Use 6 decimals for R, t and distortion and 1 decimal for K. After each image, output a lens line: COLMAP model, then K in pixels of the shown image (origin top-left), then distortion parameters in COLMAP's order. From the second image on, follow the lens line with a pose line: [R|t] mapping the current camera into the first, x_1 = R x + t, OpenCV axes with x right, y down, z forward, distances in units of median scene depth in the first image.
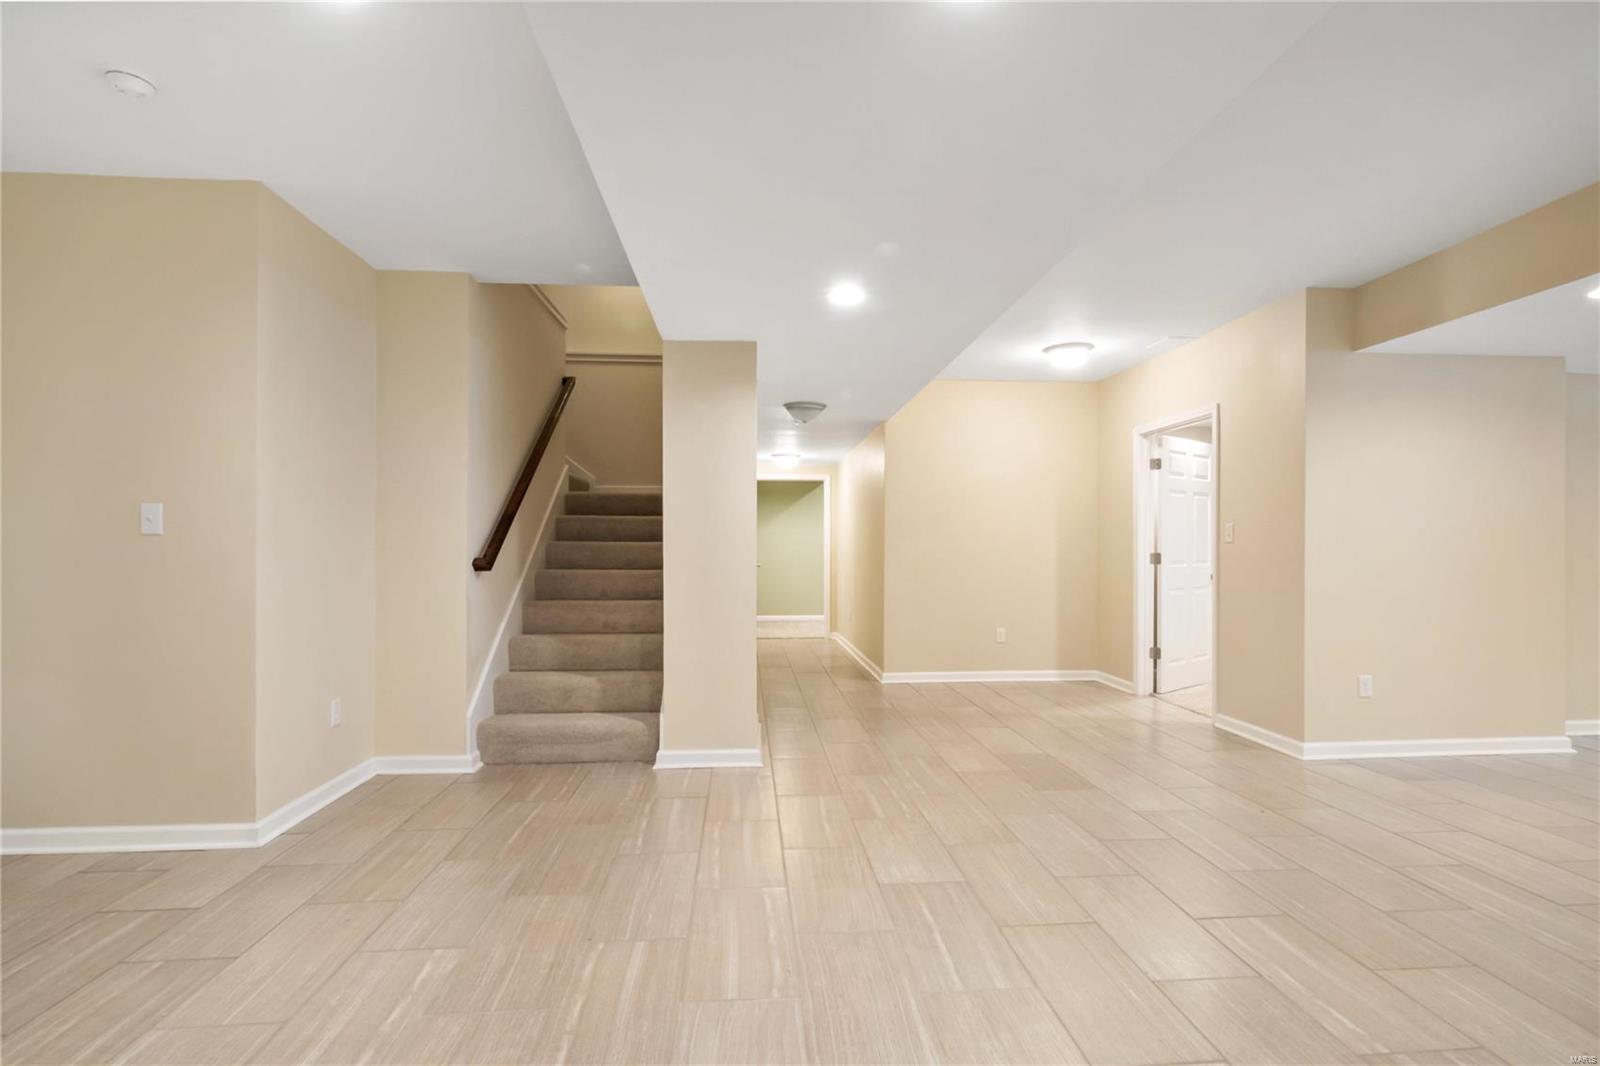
lens RADIAL K [[738.8, 0, 814.8], [0, 738.8, 538.7], [0, 0, 1]] dist [0.002130, 0.000414]
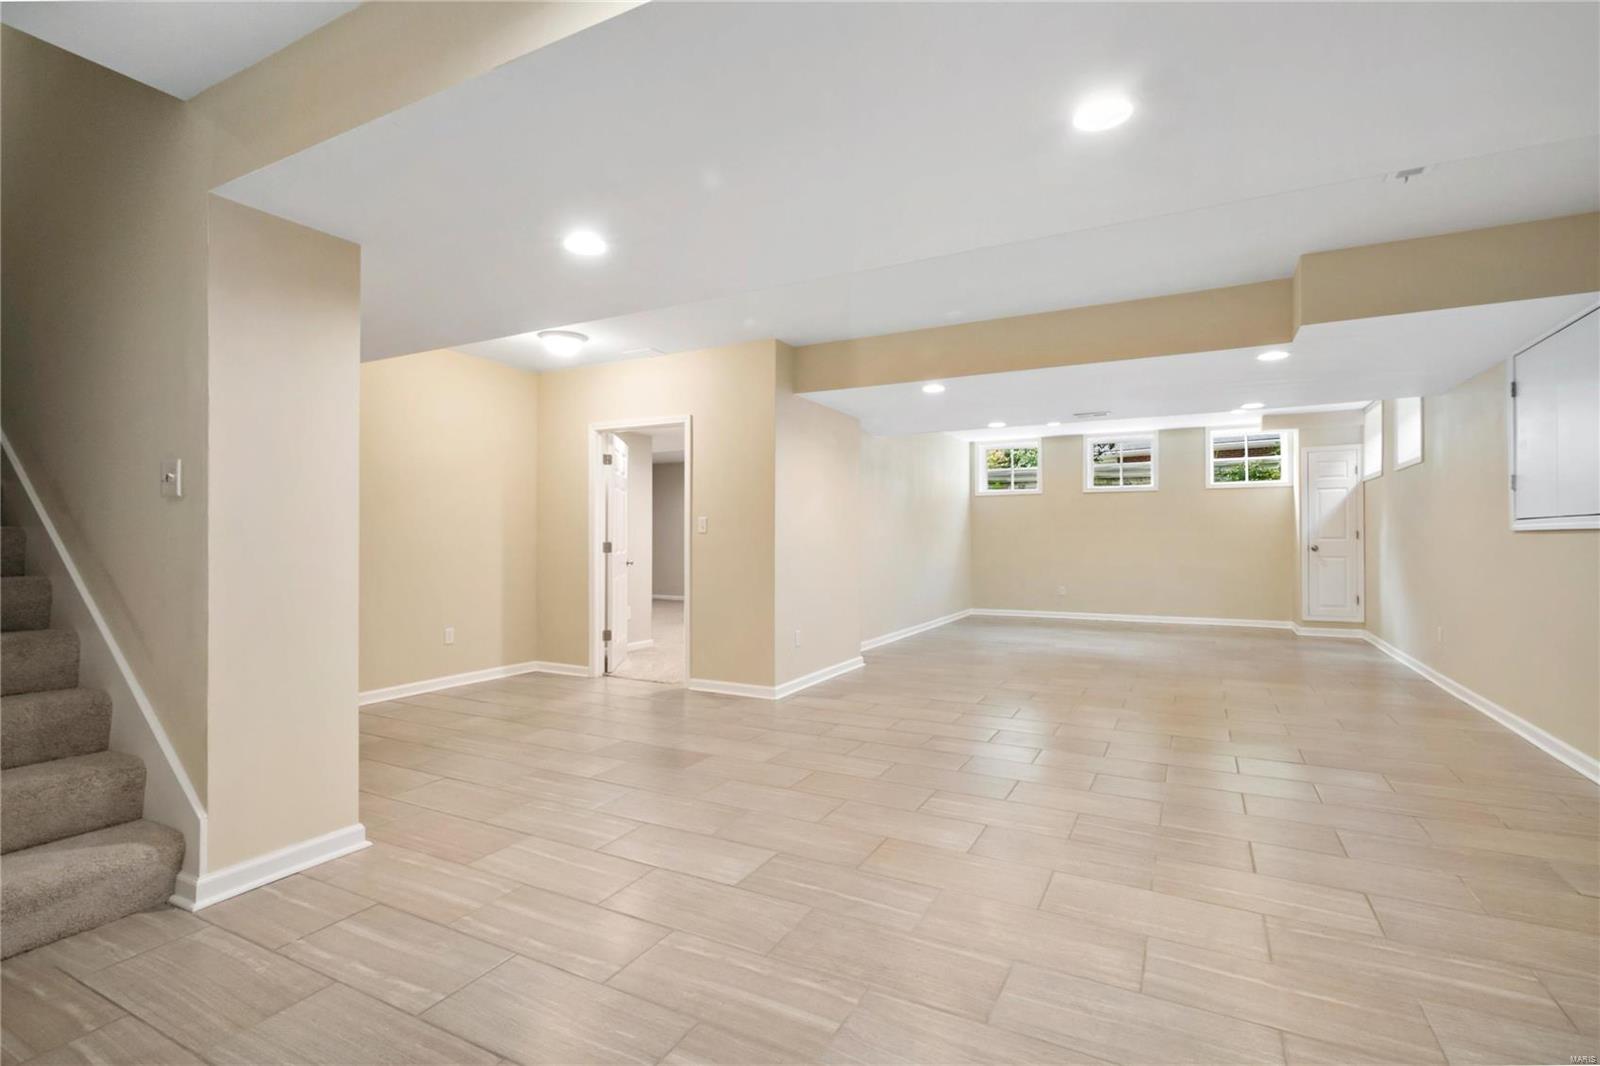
lens RADIAL K [[738.8, 0, 814.8], [0, 738.8, 538.7], [0, 0, 1]] dist [0.002130, 0.000414]
pose [[0.536659, 0.000901, 0.843799, -0.343810], [-0.011566, 0.999913, 0.006289, 0.004178], [-0.843720, -0.013134, 0.536622, 0.206055]]
